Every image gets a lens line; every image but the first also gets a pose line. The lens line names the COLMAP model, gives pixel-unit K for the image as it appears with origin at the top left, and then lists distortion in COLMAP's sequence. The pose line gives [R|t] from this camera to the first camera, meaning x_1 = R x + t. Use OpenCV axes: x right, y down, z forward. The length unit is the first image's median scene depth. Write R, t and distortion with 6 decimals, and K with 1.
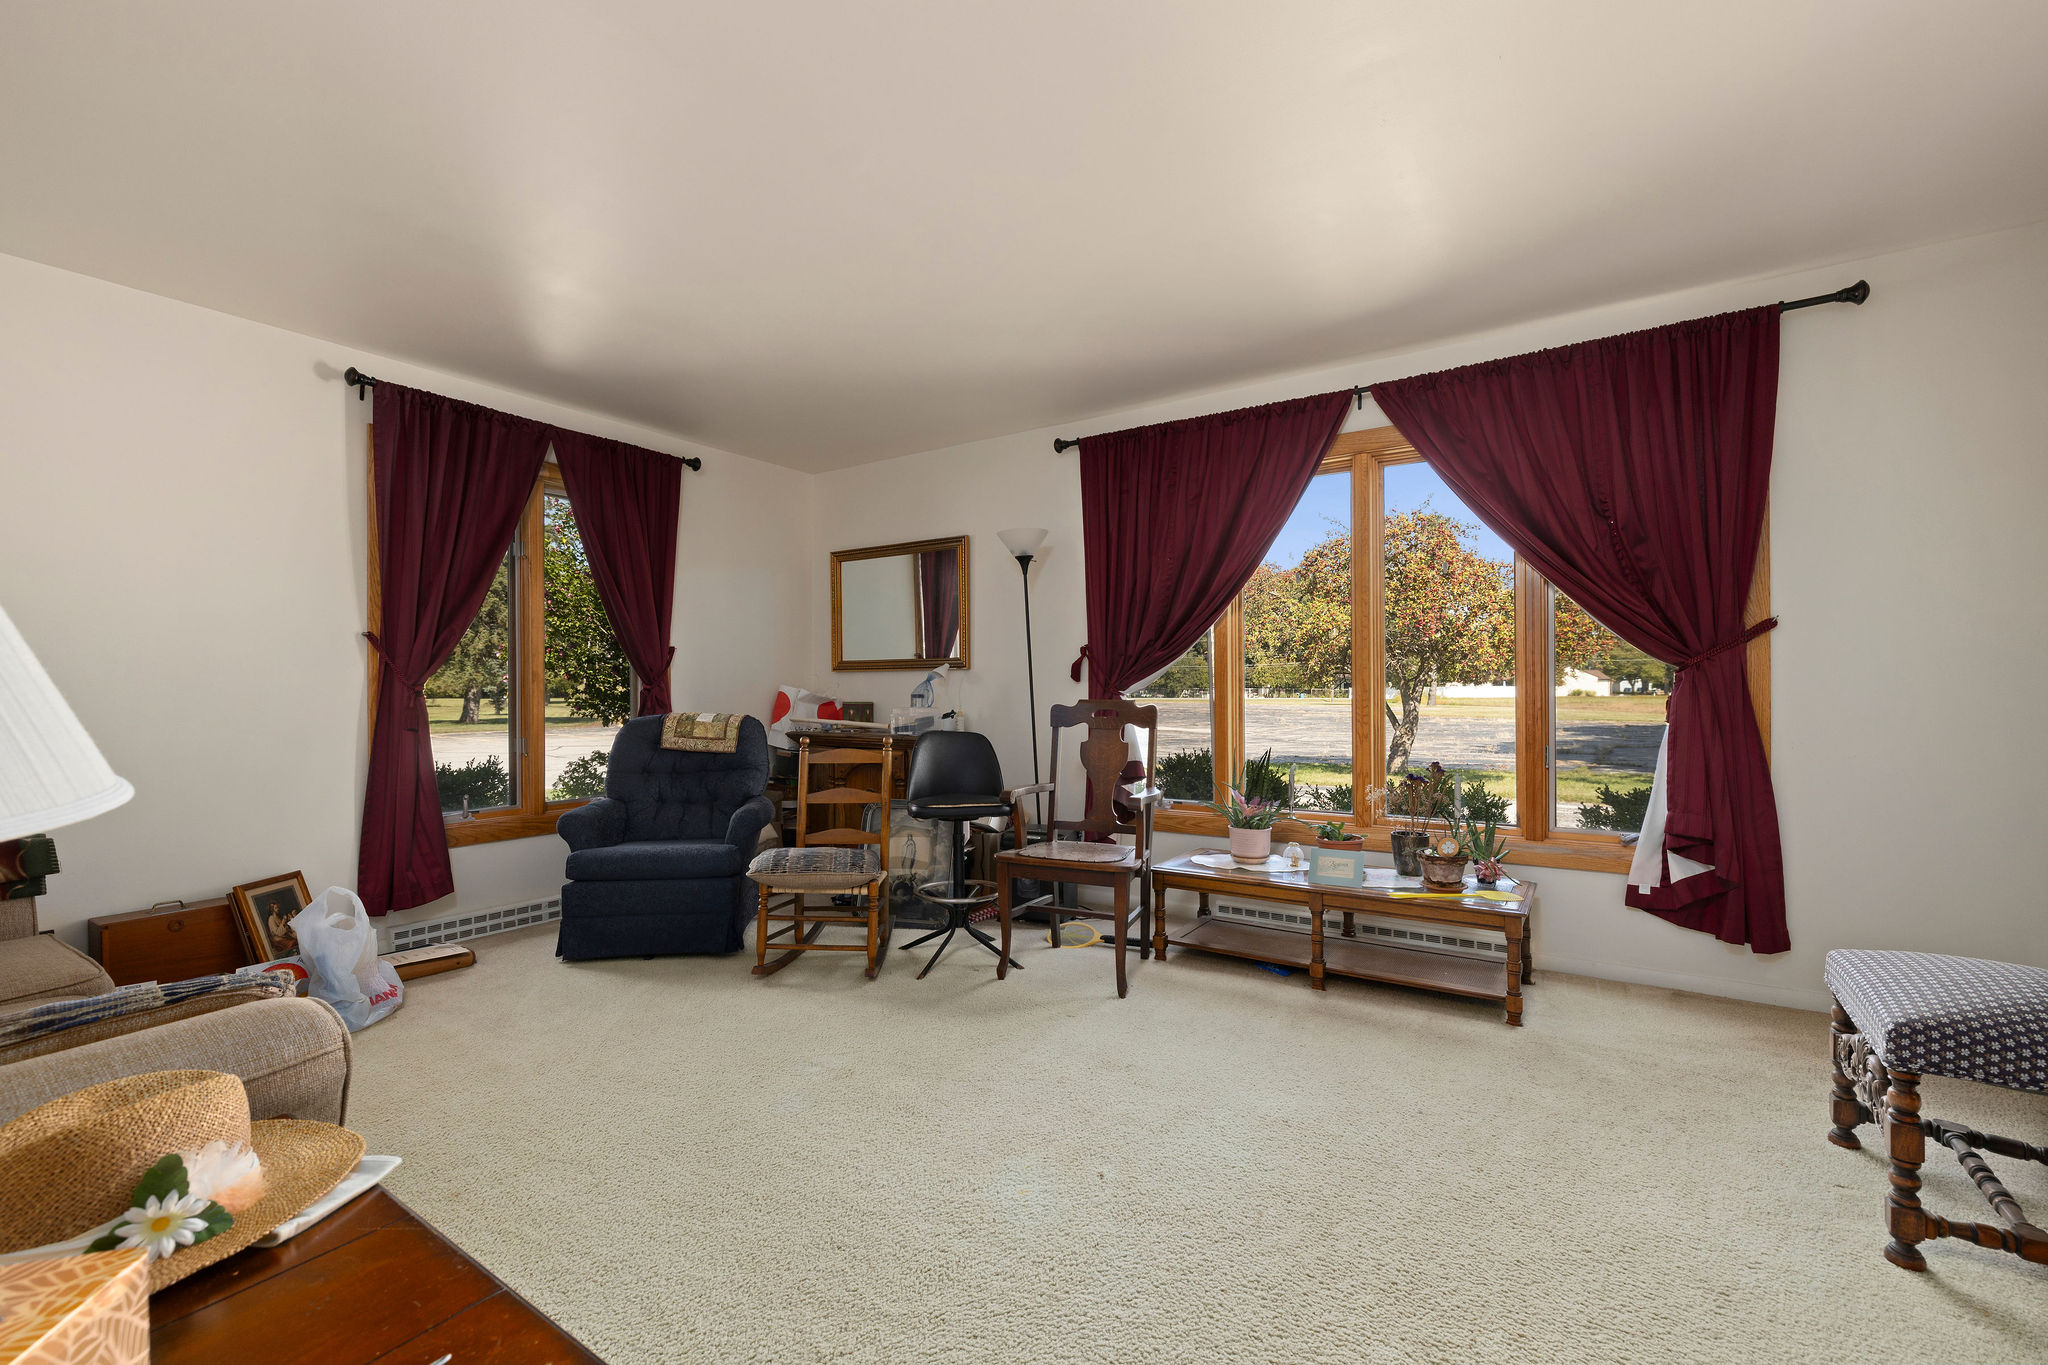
lens RADIAL K [[882.9, 0, 1025.3], [0, 882.9, 688.4], [0, 0, 1]] dist [0.001481, 0.000355]
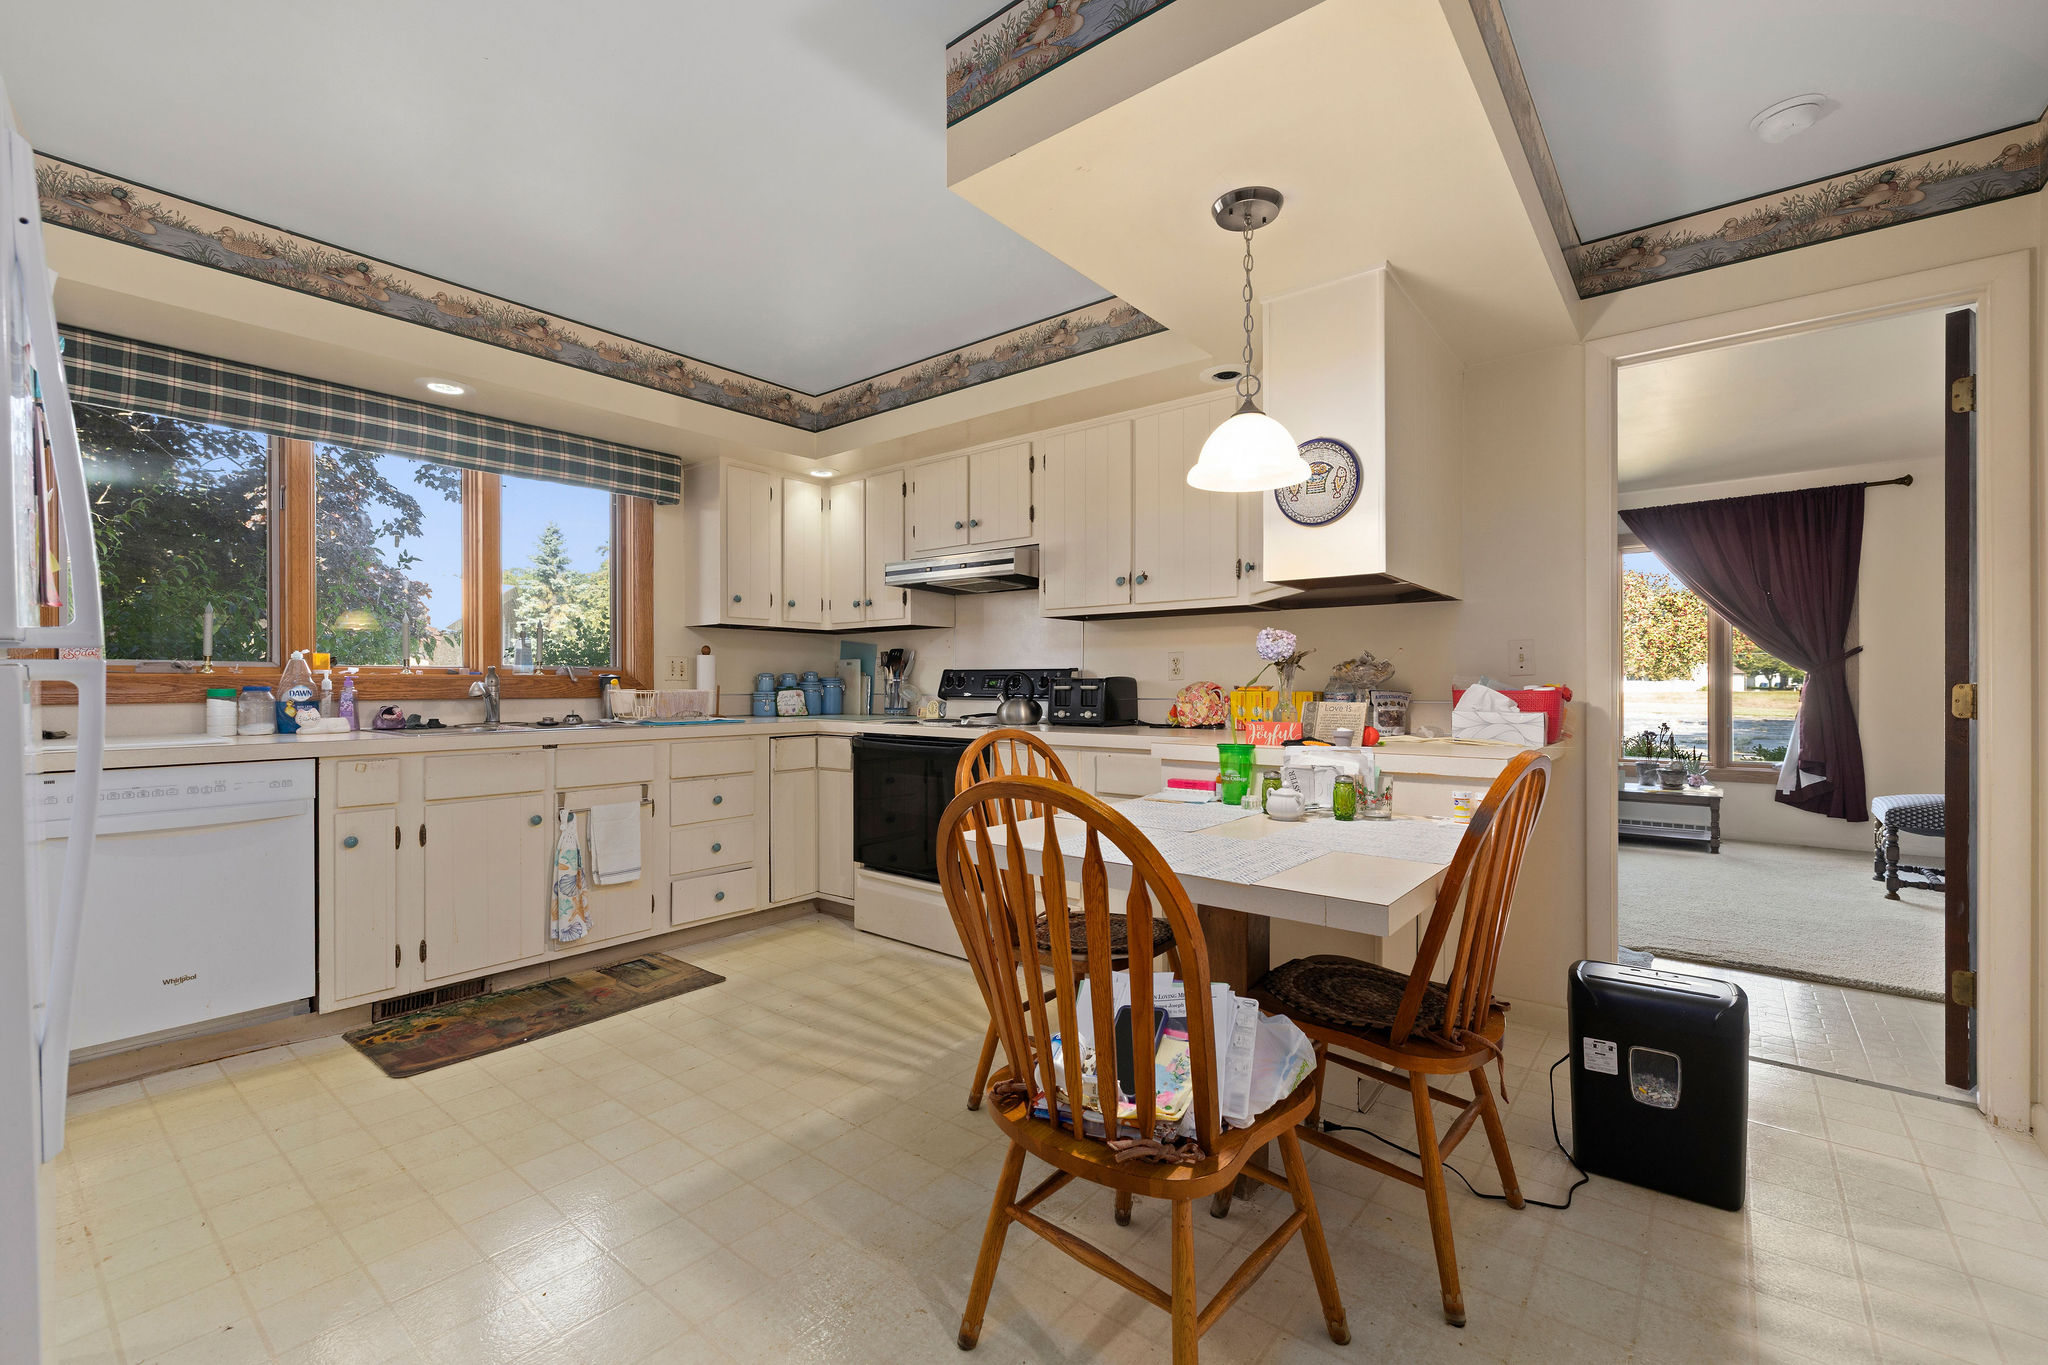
lens RADIAL K [[882.9, 0, 1024.6], [0, 882.9, 679.7], [0, 0, 1]] dist [0.001481, 0.000355]
pose [[0.995201, 0.005527, -0.097697, -0.722764], [-0.005516, 0.999985, 0.000381, 0.000792], [0.097698, 0.000159, 0.995216, -1.020677]]
